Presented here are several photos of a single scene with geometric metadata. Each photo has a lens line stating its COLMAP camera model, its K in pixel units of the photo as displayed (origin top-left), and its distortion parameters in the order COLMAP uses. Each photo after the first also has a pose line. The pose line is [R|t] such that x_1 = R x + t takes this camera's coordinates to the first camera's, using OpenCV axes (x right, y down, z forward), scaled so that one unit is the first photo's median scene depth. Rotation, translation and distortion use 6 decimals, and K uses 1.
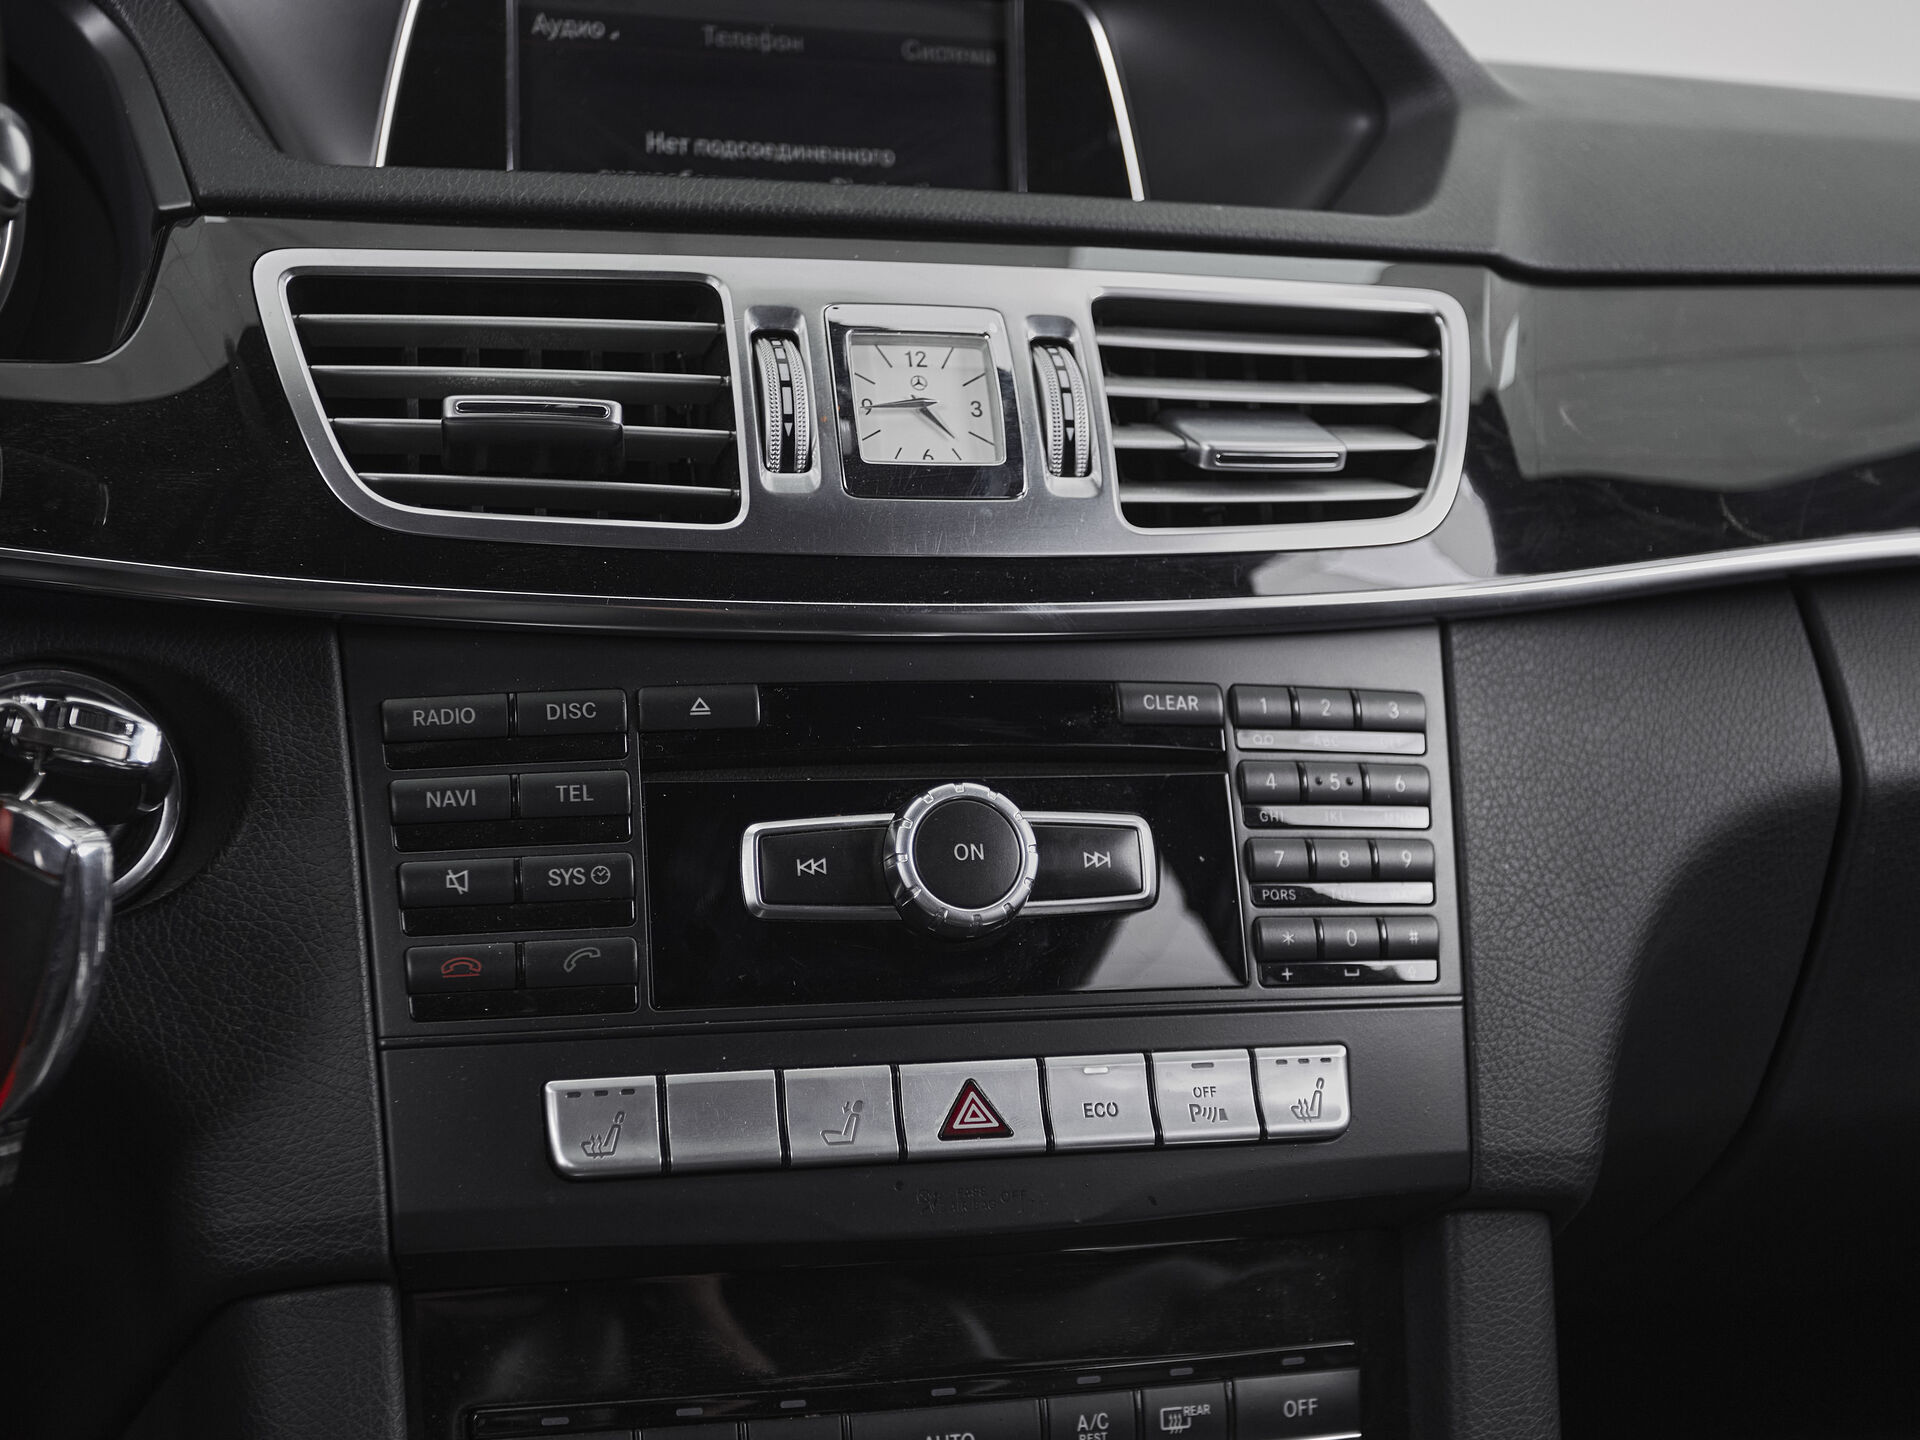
lens RADIAL K [[2593.1, 0, 958.3], [0, 2593.1, 691.0], [0, 0, 1]] dist [0.022491, 0.039811]
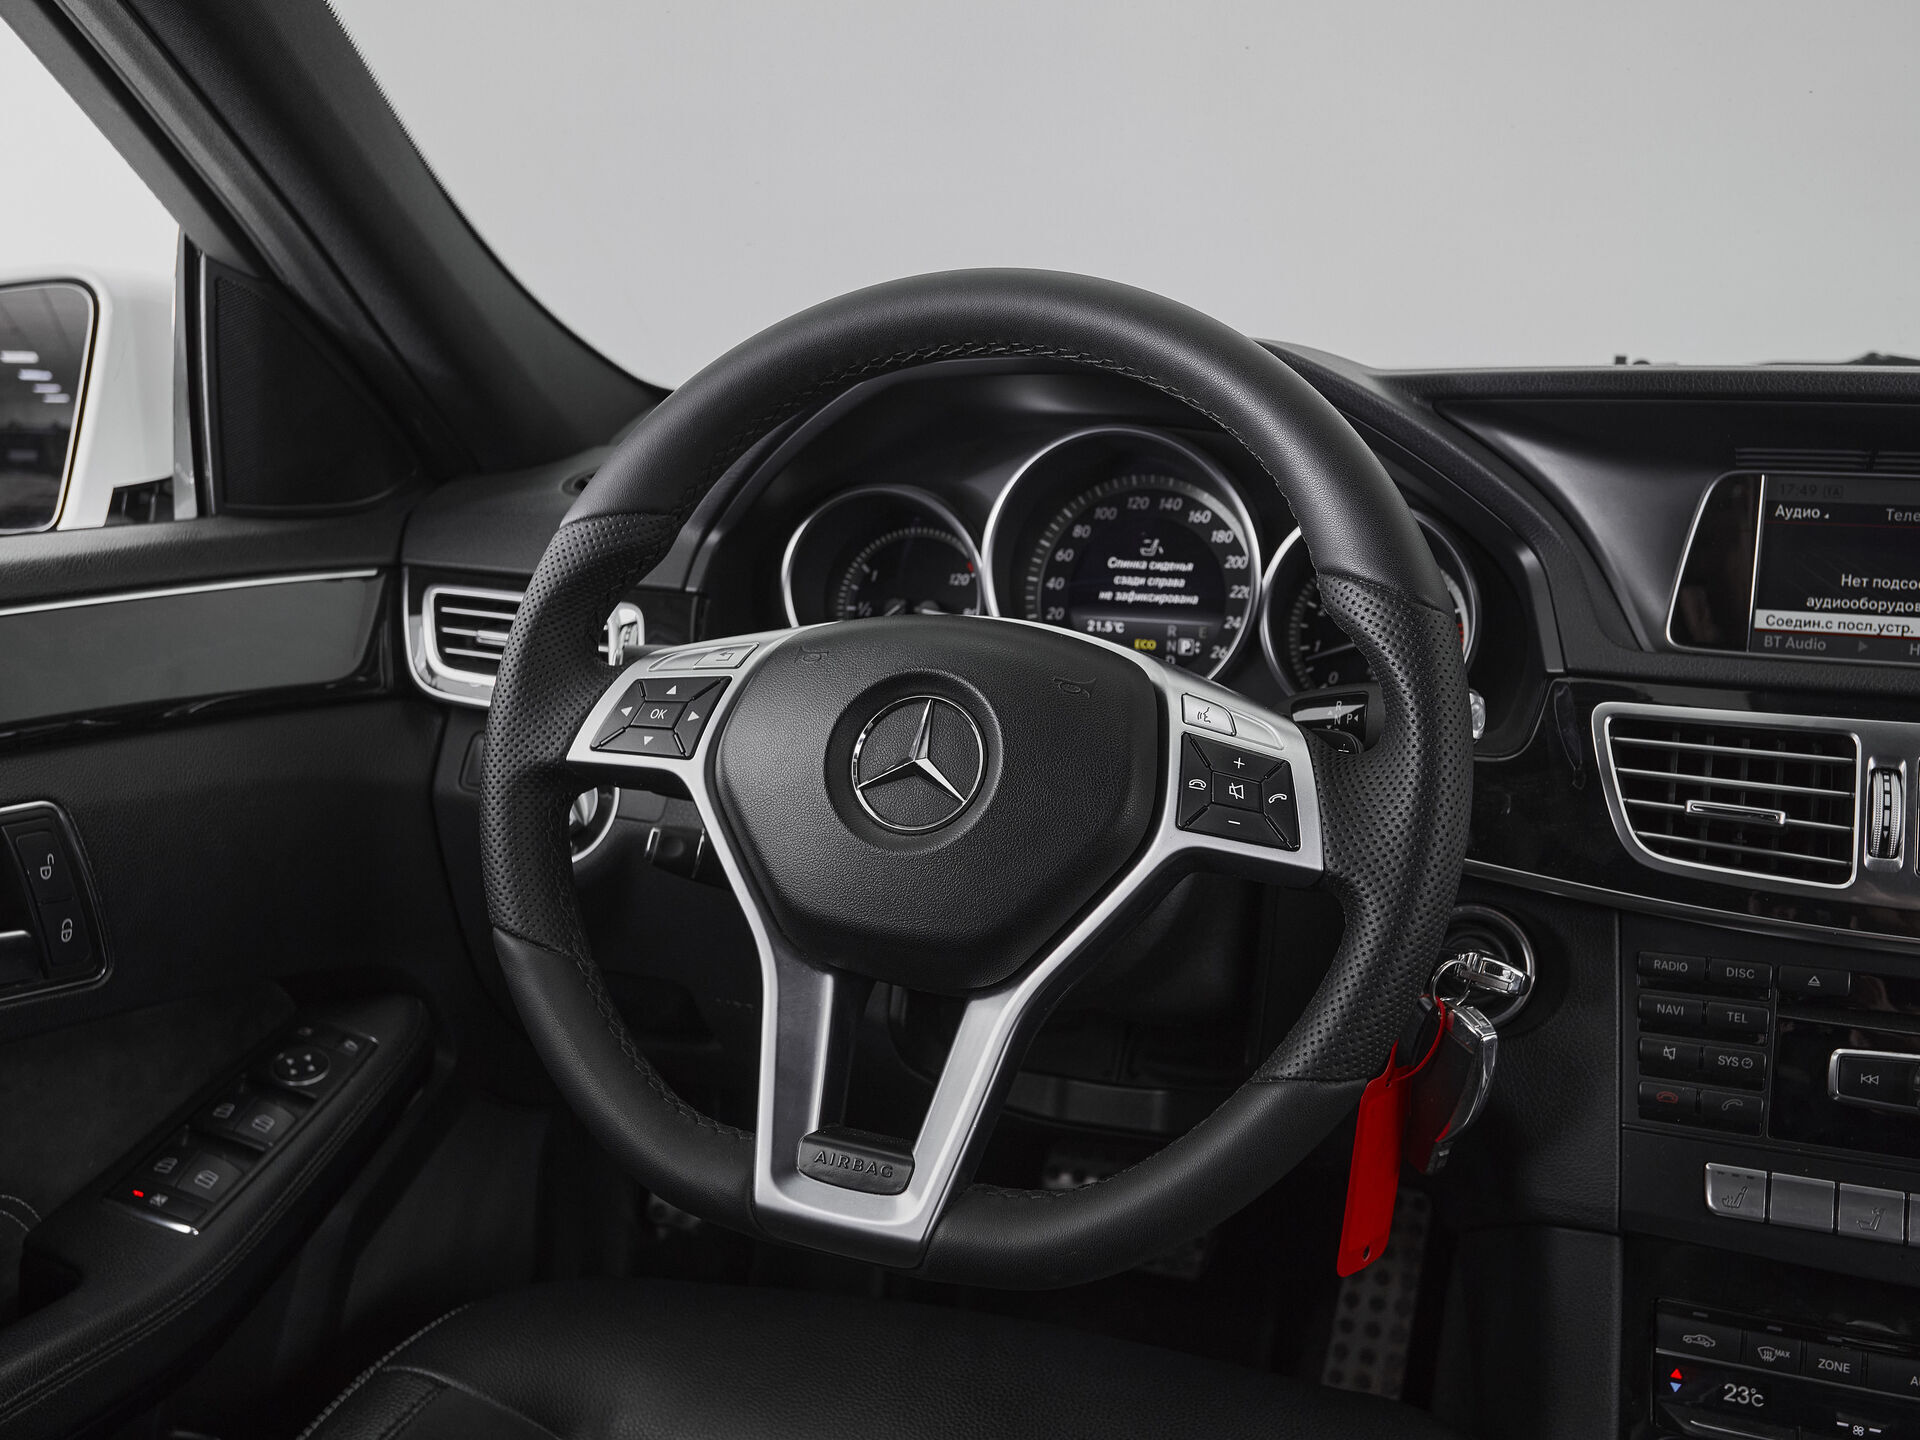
lens RADIAL K [[1963.4, 0, 960.0], [0, 1963.4, 720.0], [0, 0, 1]] dist [0.014054, 0.037963]
pose [[0.831487, 0.117854, -0.542900, 0.131587], [-0.020877, 0.983178, 0.181455, -0.404910], [0.555152, -0.139543, 0.819960, -0.457080]]
